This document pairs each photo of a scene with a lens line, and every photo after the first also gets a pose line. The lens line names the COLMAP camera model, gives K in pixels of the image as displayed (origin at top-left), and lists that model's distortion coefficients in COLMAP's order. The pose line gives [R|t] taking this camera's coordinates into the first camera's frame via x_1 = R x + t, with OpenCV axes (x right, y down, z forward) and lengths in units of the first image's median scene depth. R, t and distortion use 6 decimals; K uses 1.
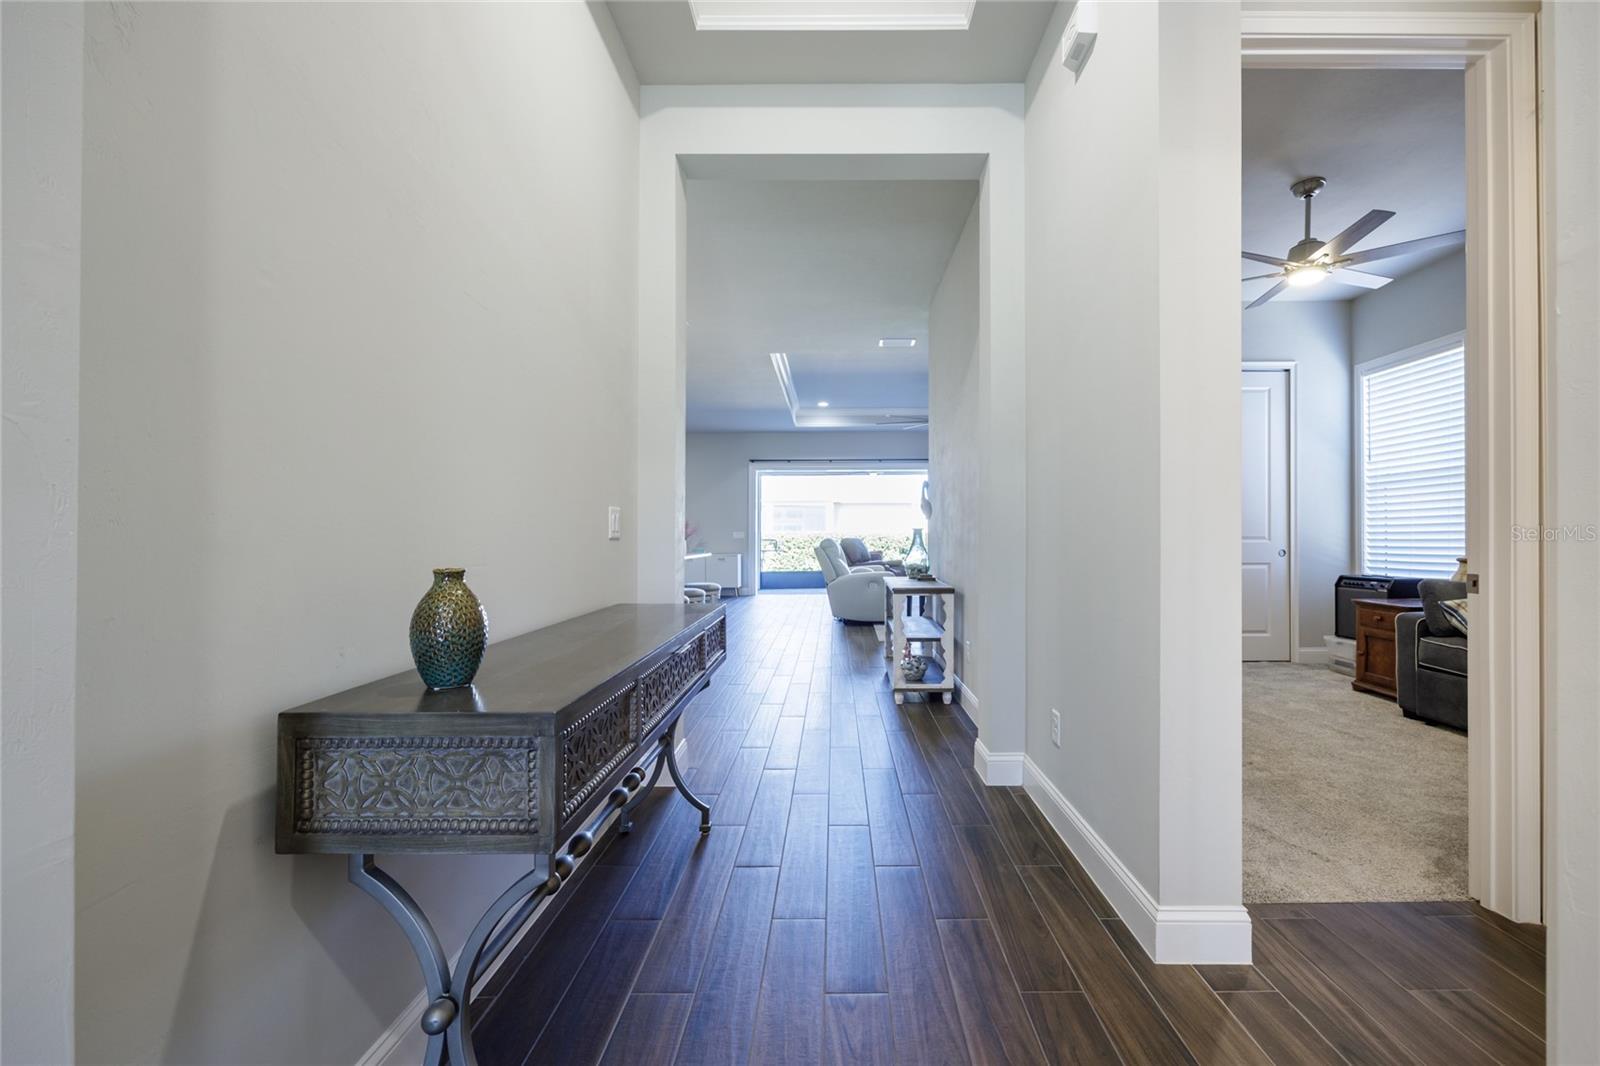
lens RADIAL K [[637.9, 0, 831.5], [0, 637.9, 537.8], [0, 0, 1]] dist [-0.000398, 0.000017]
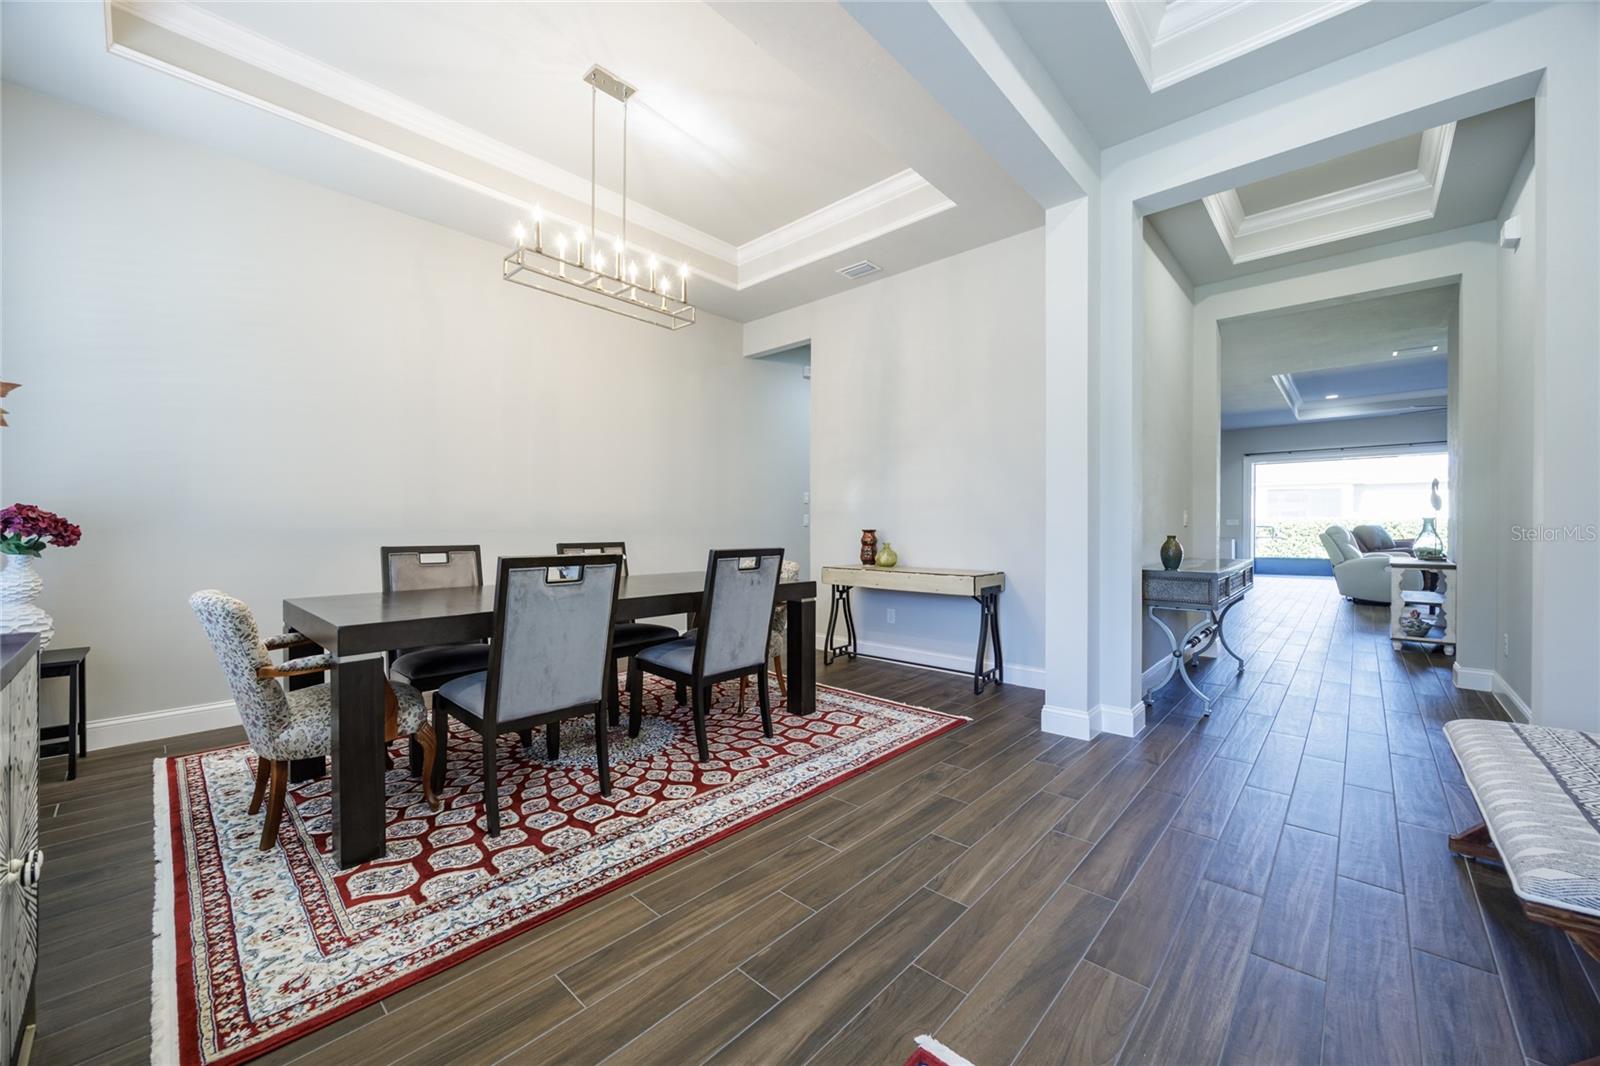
lens RADIAL K [[604.0, 0, 782.2], [0, 604.0, 525.3], [0, 0, 1]] dist [-0.016308, -0.000120]
pose [[0.719422, 0.003012, -0.694567, 0.022746], [-0.001224, 0.999995, 0.003069, -0.001837], [0.694573, -0.001358, 0.719421, -0.441170]]
